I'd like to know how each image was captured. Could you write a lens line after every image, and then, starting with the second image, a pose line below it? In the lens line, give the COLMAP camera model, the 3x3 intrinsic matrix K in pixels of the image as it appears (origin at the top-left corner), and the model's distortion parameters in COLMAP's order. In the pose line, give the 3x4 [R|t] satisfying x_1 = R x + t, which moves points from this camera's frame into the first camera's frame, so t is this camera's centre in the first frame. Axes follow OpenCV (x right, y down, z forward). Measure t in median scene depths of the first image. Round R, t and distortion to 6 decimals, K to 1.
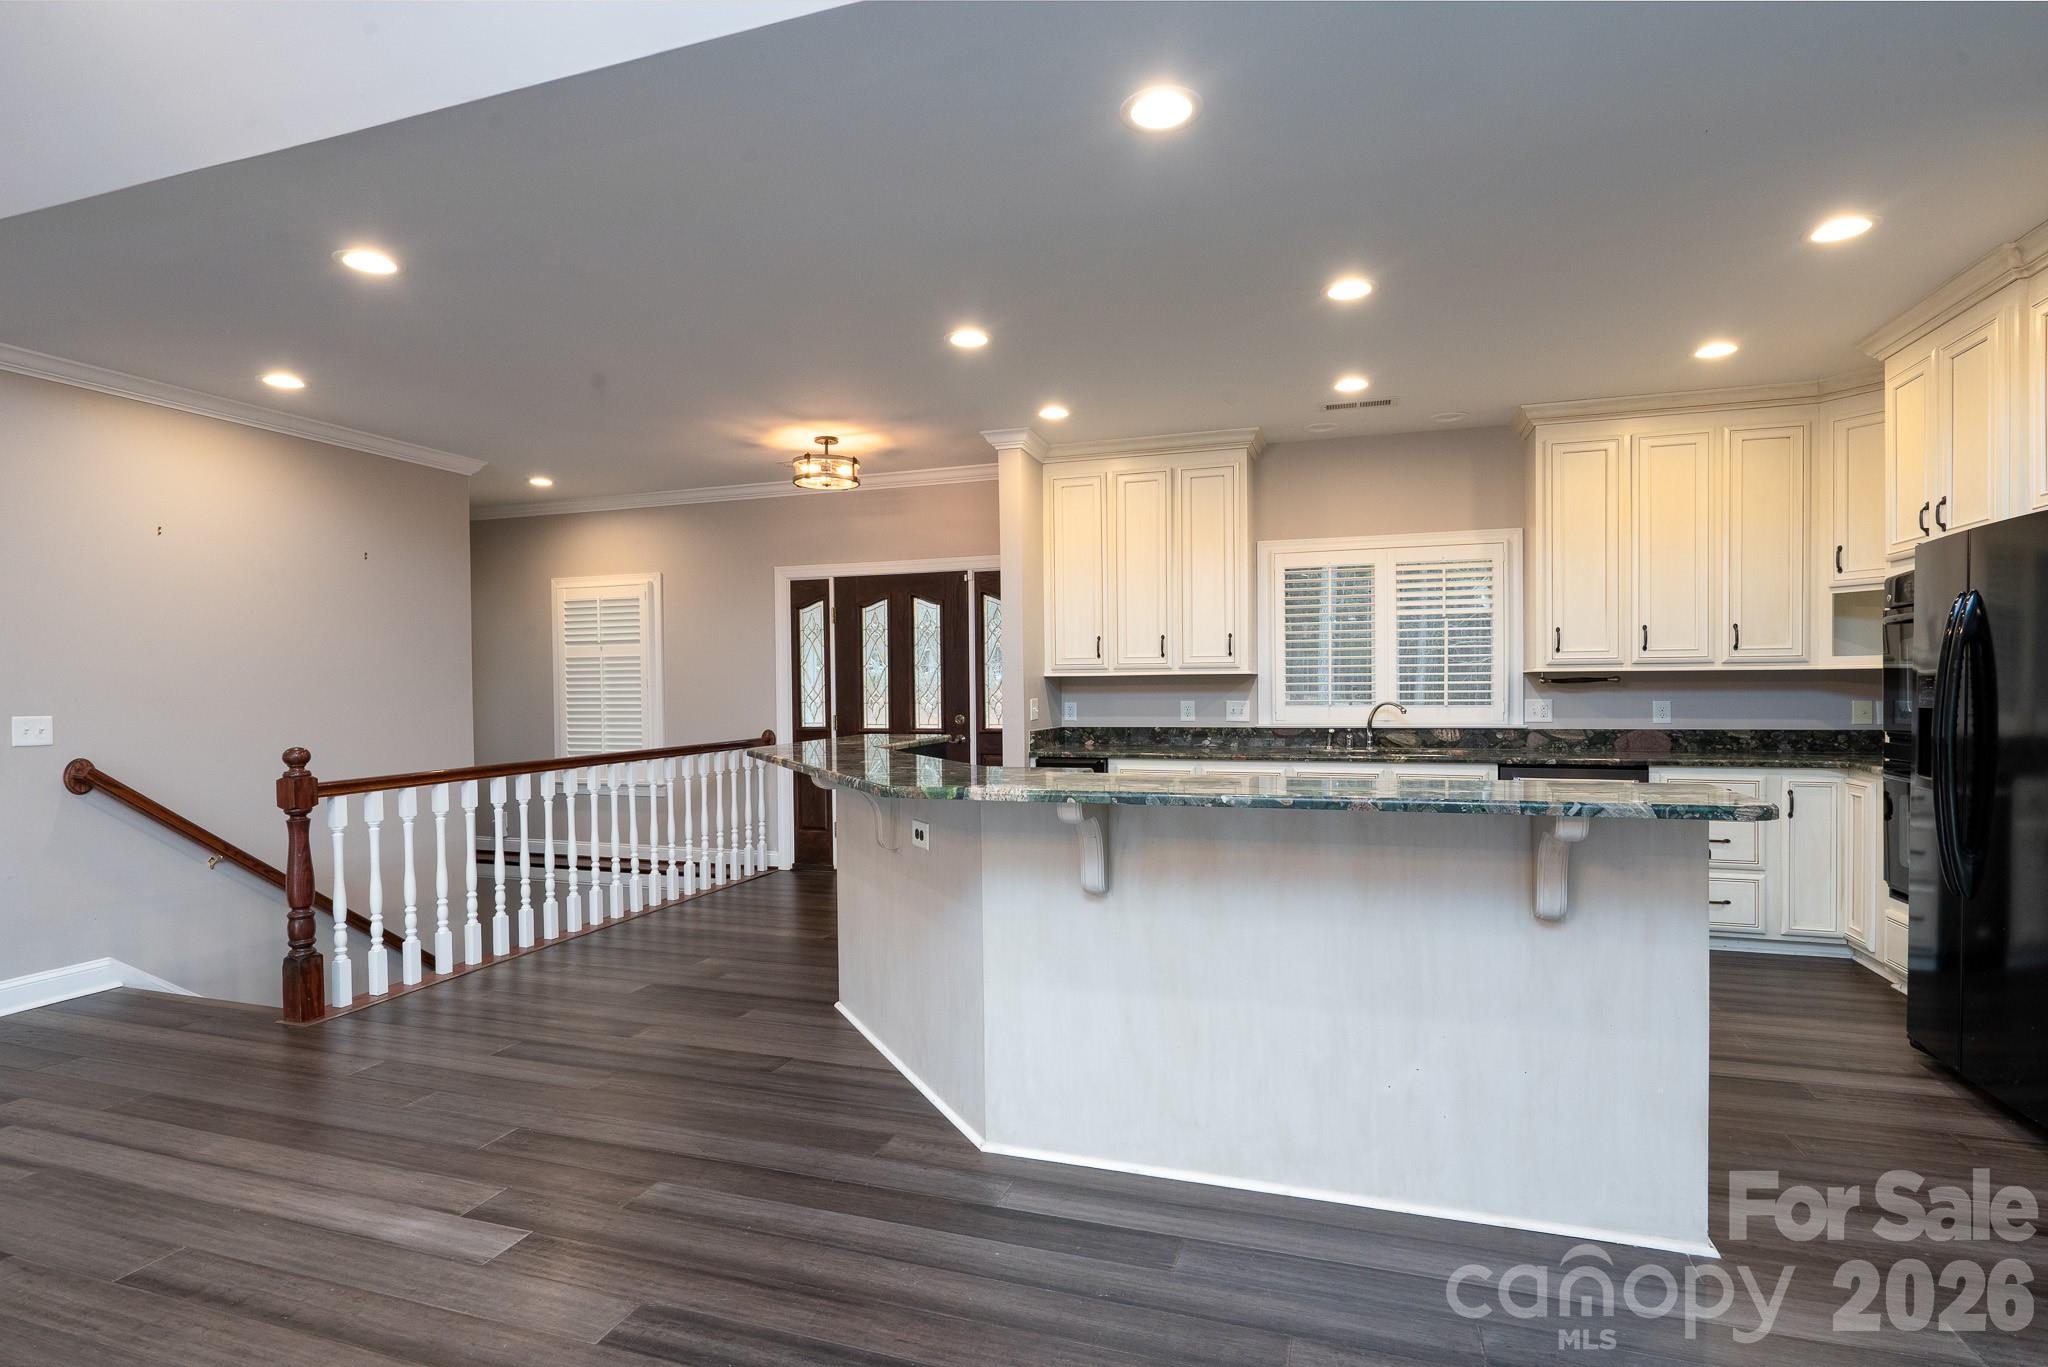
lens RADIAL K [[992.0, 0, 1057.2], [0, 992.0, 693.4], [0, 0, 1]] dist [-0.009214, 0.003732]
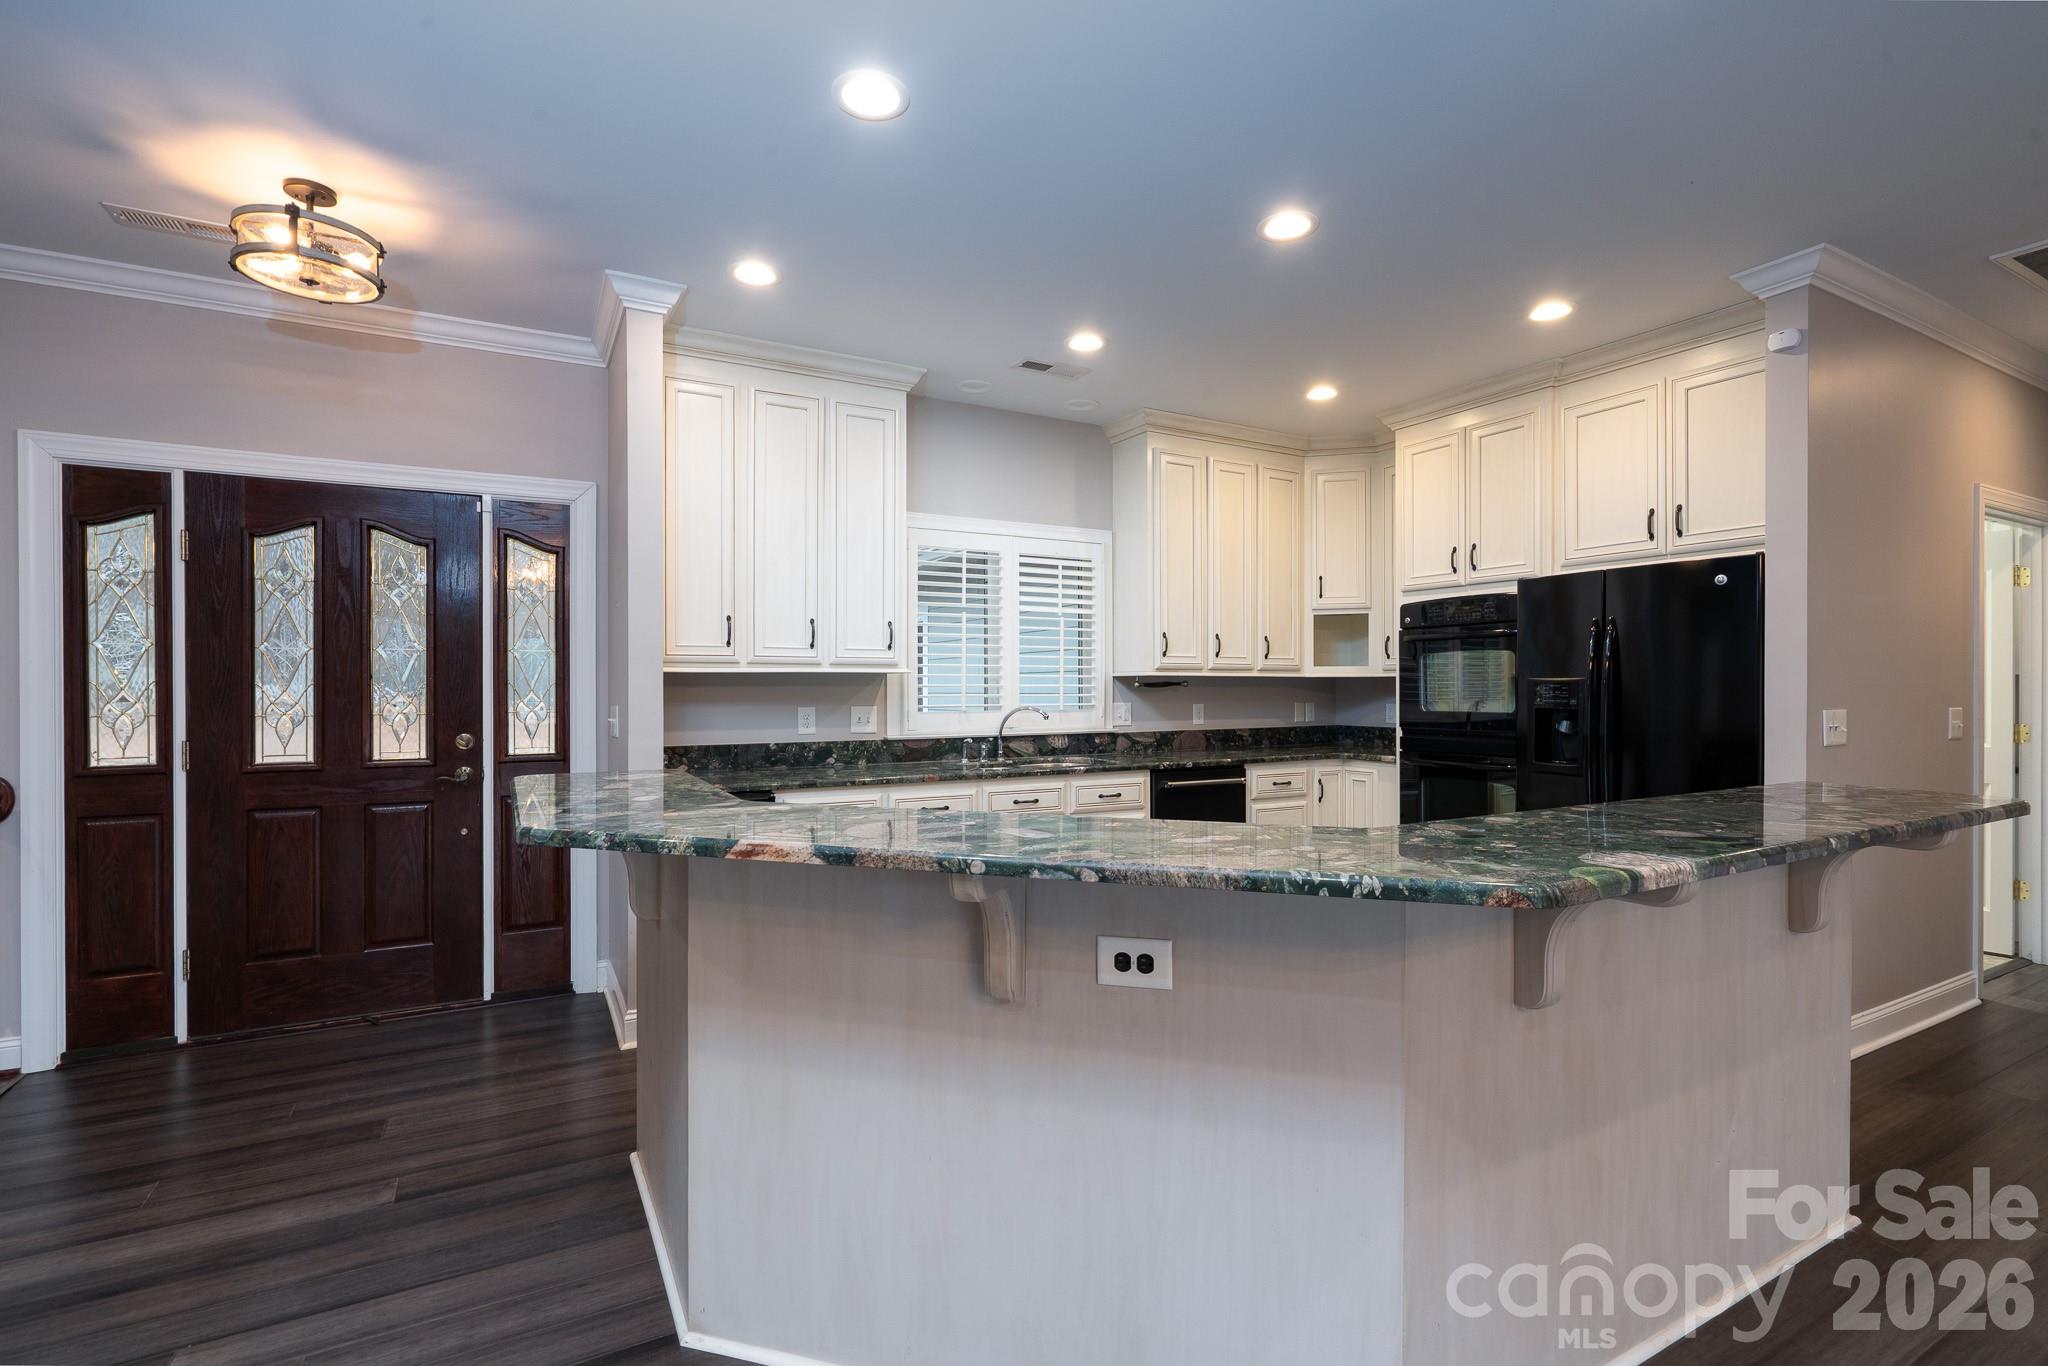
lens RADIAL K [[992.0, 0, 1024.0], [0, 992.0, 687.5], [0, 0, 1]] dist [-0.009214, 0.003732]
pose [[0.706588, 0.005826, 0.707601, -0.298303], [0.001858, 0.999947, -0.010088, 0.000115], [-0.707623, 0.008443, 0.706540, 0.357362]]
